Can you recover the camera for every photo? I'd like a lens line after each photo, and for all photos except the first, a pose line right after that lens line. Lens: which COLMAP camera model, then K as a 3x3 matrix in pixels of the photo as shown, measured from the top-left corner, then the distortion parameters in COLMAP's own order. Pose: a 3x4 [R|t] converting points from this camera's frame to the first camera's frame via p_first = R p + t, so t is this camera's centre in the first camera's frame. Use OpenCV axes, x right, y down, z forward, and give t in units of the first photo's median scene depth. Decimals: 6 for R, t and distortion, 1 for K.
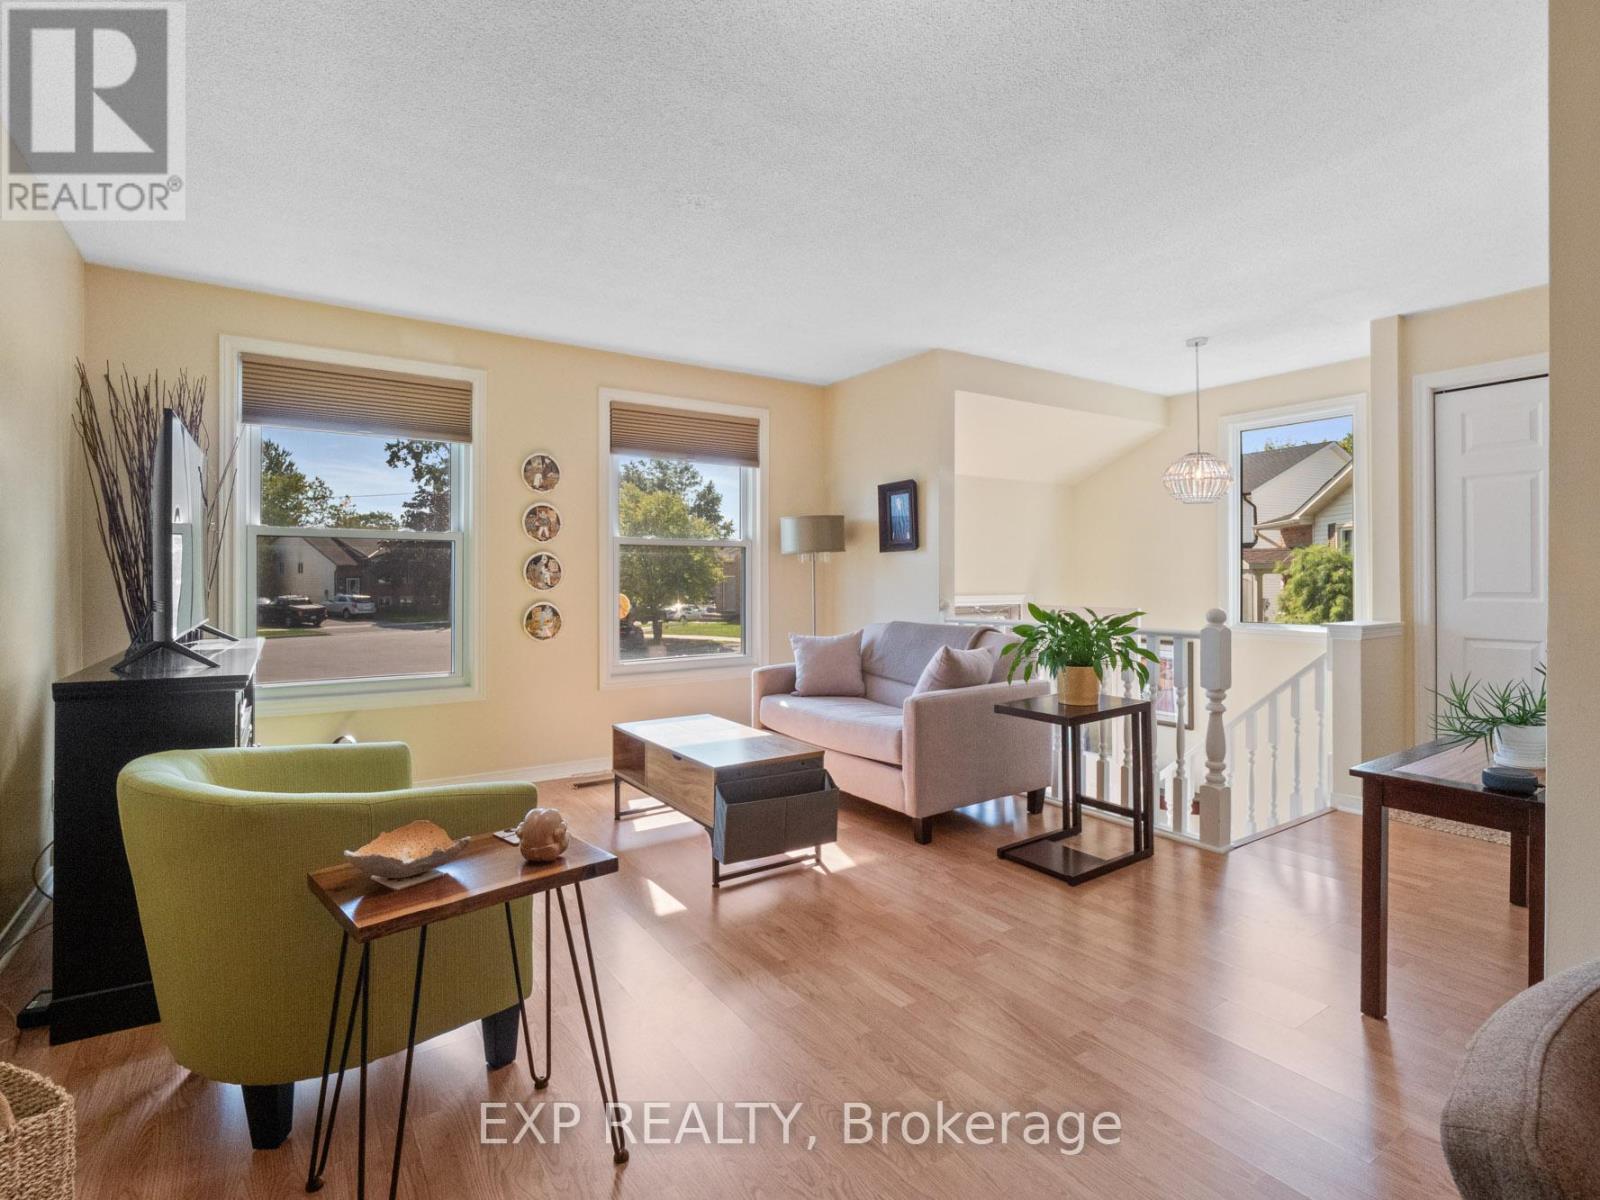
lens RADIAL K [[782.6, 0, 798.1], [0, 782.6, 587.5], [0, 0, 1]] dist [-0.010826, -0.000740]
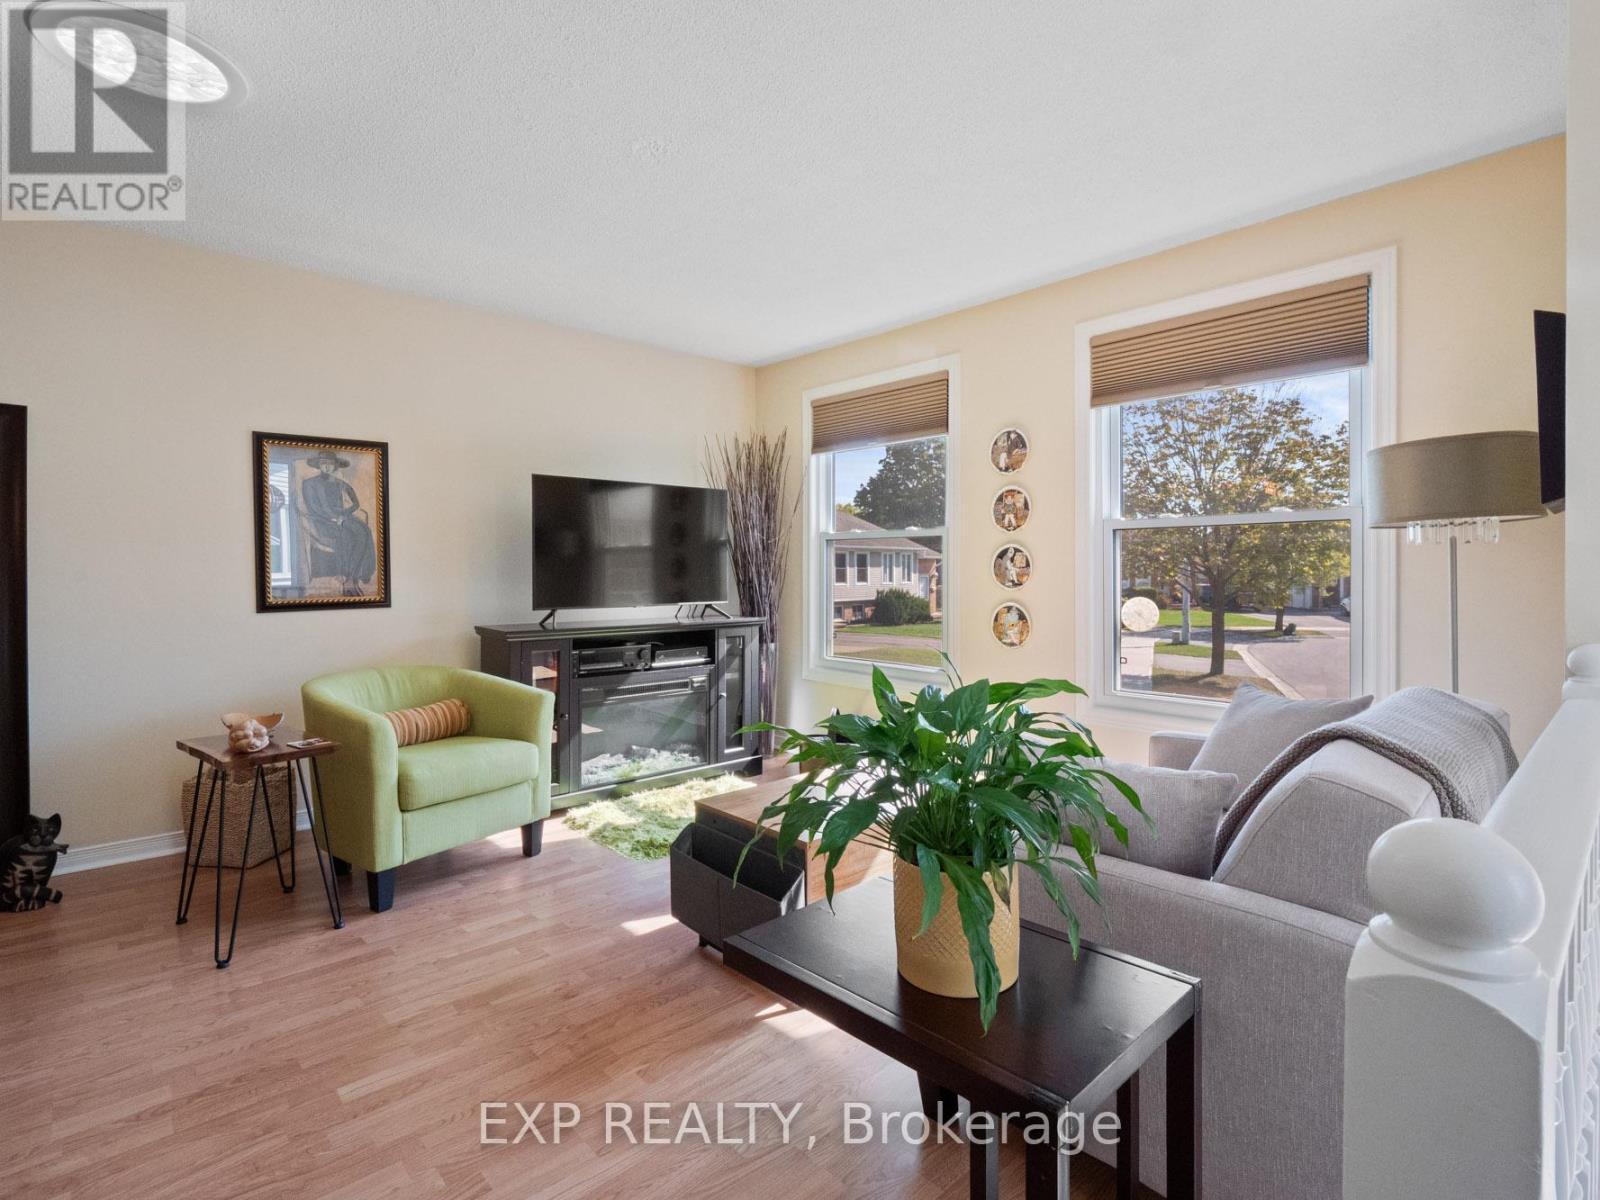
lens RADIAL K [[783.7, 0, 800.8], [0, 783.7, 583.0], [0, 0, 1]] dist [-0.006286, -0.000980]
pose [[0.147051, 0.013540, -0.989036, 0.489300], [-0.016274, 0.999804, 0.011268, -0.008735], [0.988995, 0.014438, 0.147243, 0.654437]]
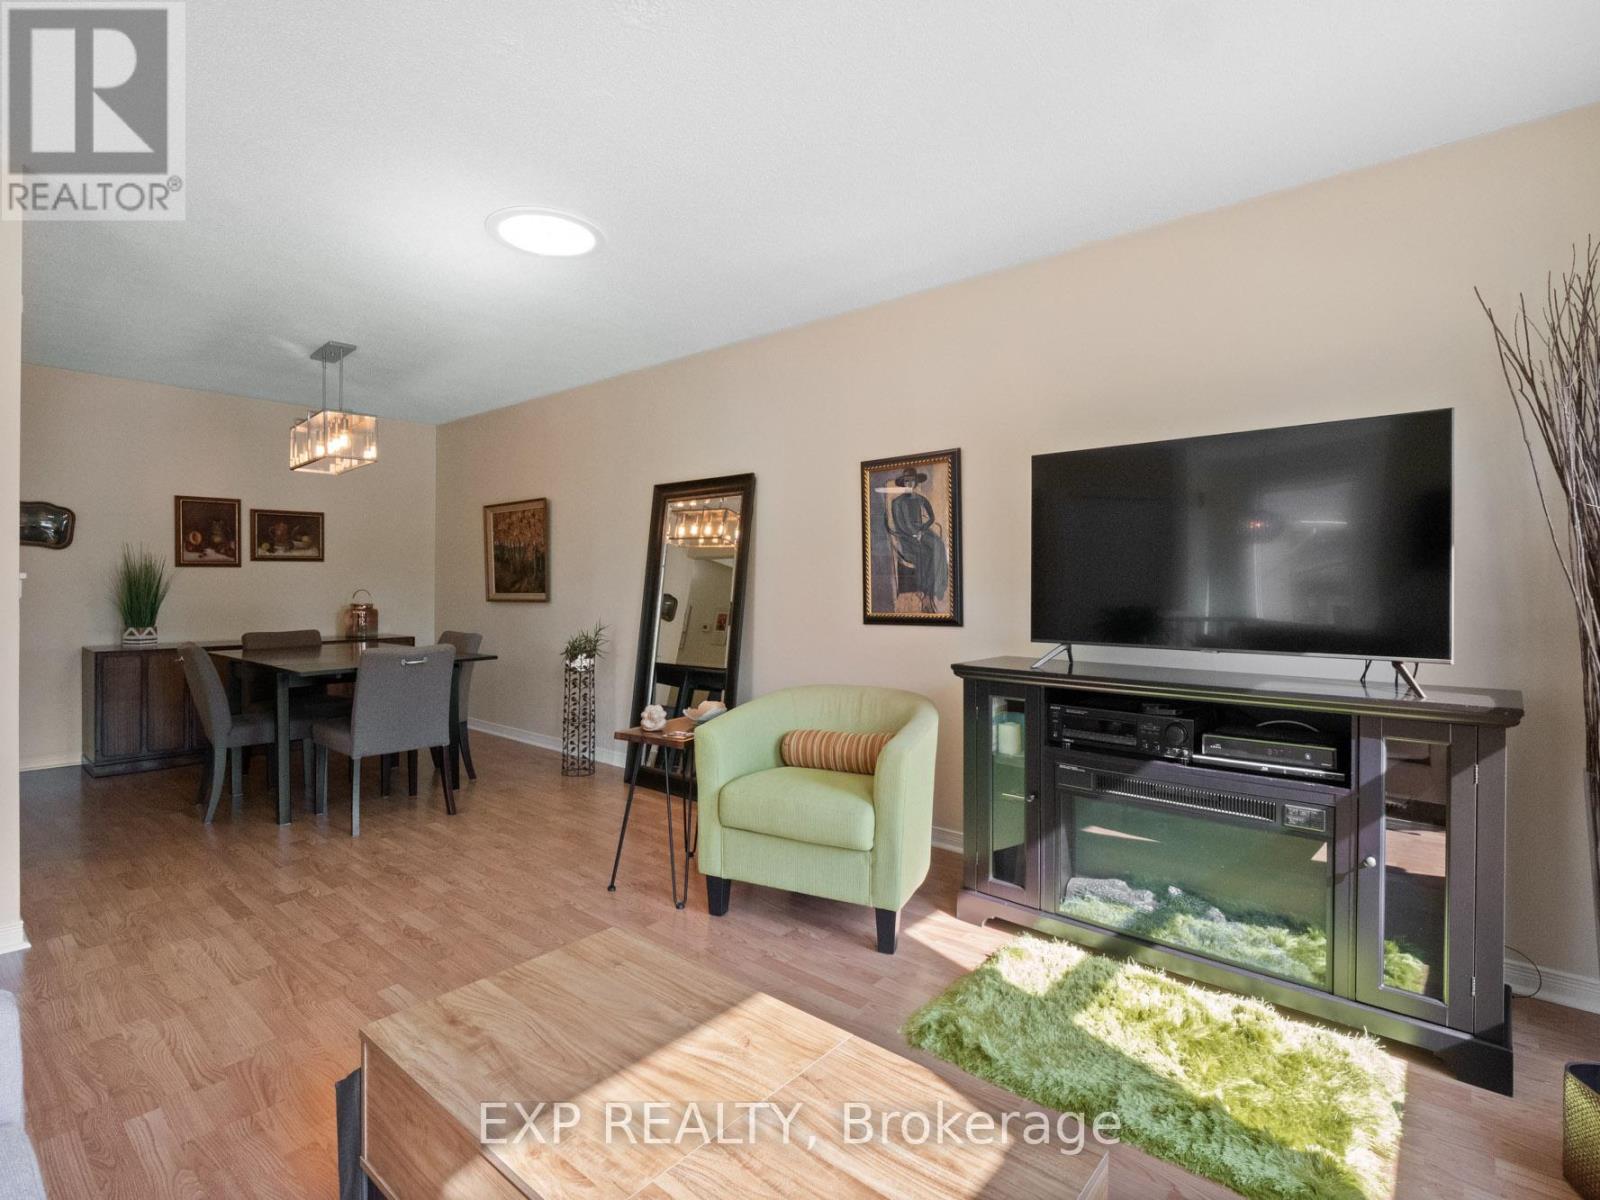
lens RADIAL K [[782.6, 0, 798.1], [0, 782.6, 587.5], [0, 0, 1]] dist [-0.010826, -0.000740]
pose [[-0.963943, -0.006879, -0.266020, -0.054124], [-0.012463, 0.999736, 0.019307, -0.017826], [0.265817, 0.021927, -0.963774, 1.045098]]
